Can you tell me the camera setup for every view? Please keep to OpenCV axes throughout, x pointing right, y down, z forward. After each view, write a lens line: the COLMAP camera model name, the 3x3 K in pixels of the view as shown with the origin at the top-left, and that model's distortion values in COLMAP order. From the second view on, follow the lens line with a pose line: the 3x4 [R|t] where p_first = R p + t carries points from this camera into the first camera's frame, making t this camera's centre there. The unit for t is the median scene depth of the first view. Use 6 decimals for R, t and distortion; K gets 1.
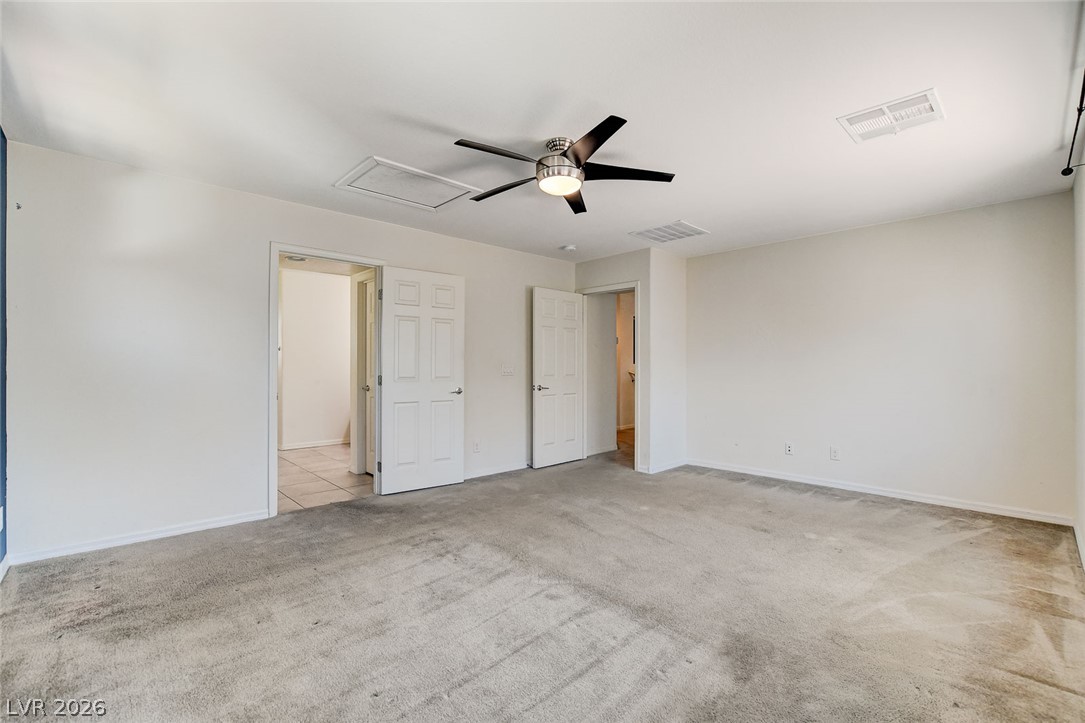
lens RADIAL K [[475.3, 0, 542.0], [0, 475.3, 363.7], [0, 0, 1]] dist [-0.036451, 0.000390]
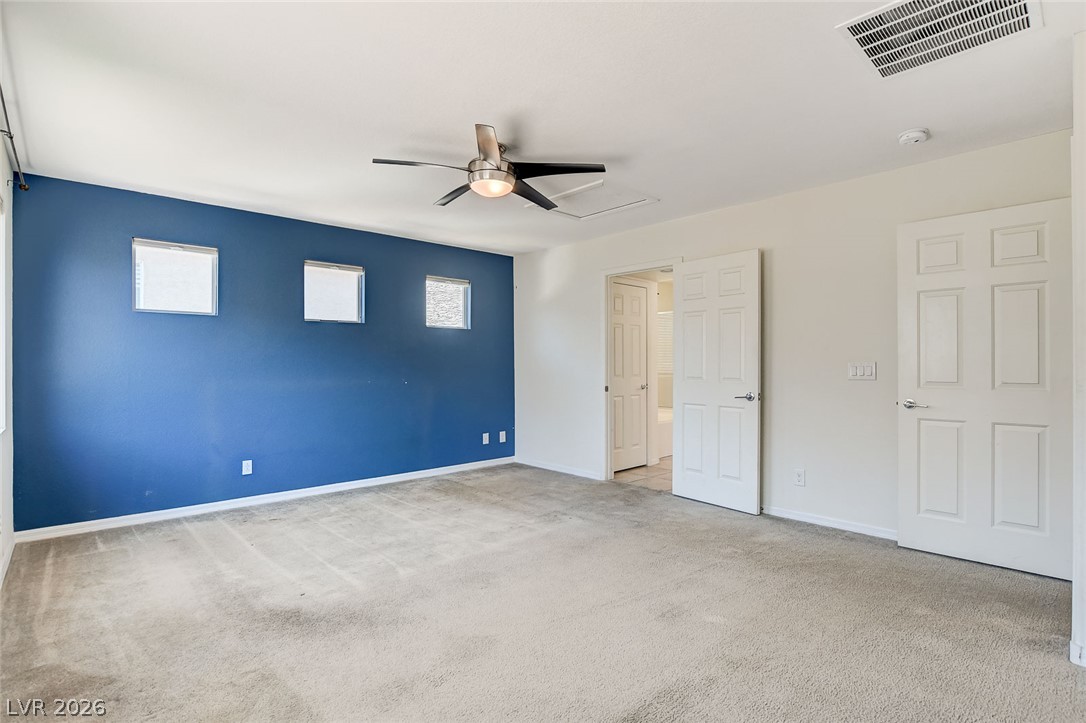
lens RADIAL K [[519.9, 0, 543.5], [0, 519.9, 365.5], [0, 0, 1]] dist [-0.021767, 0.000154]
pose [[-0.008320, 0.000294, -0.999965, 0.833384], [0.007493, 0.999972, 0.000232, 0.002948], [0.999937, -0.007491, -0.008322, 0.805585]]
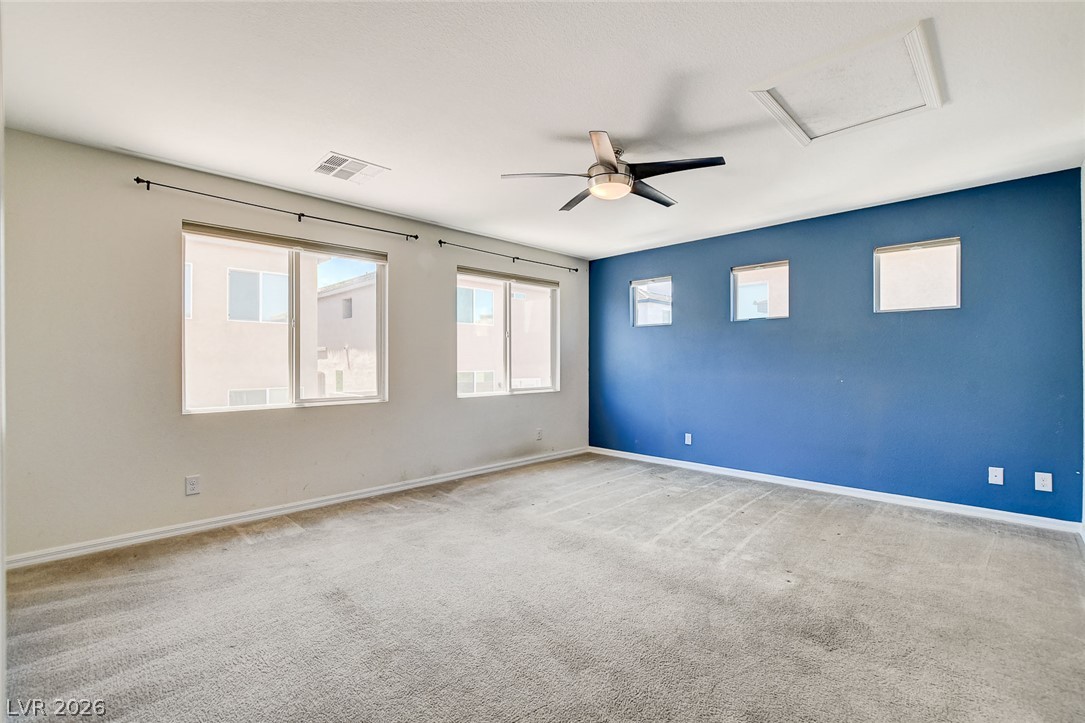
lens RADIAL K [[475.3, 0, 542.0], [0, 475.3, 363.7], [0, 0, 1]] dist [-0.036451, 0.000390]
pose [[-0.999418, 0.000040, -0.034102, 0.169071], [-0.000029, 0.999998, 0.002003, 0.004808], [0.034102, 0.002003, -0.999416, 1.478766]]
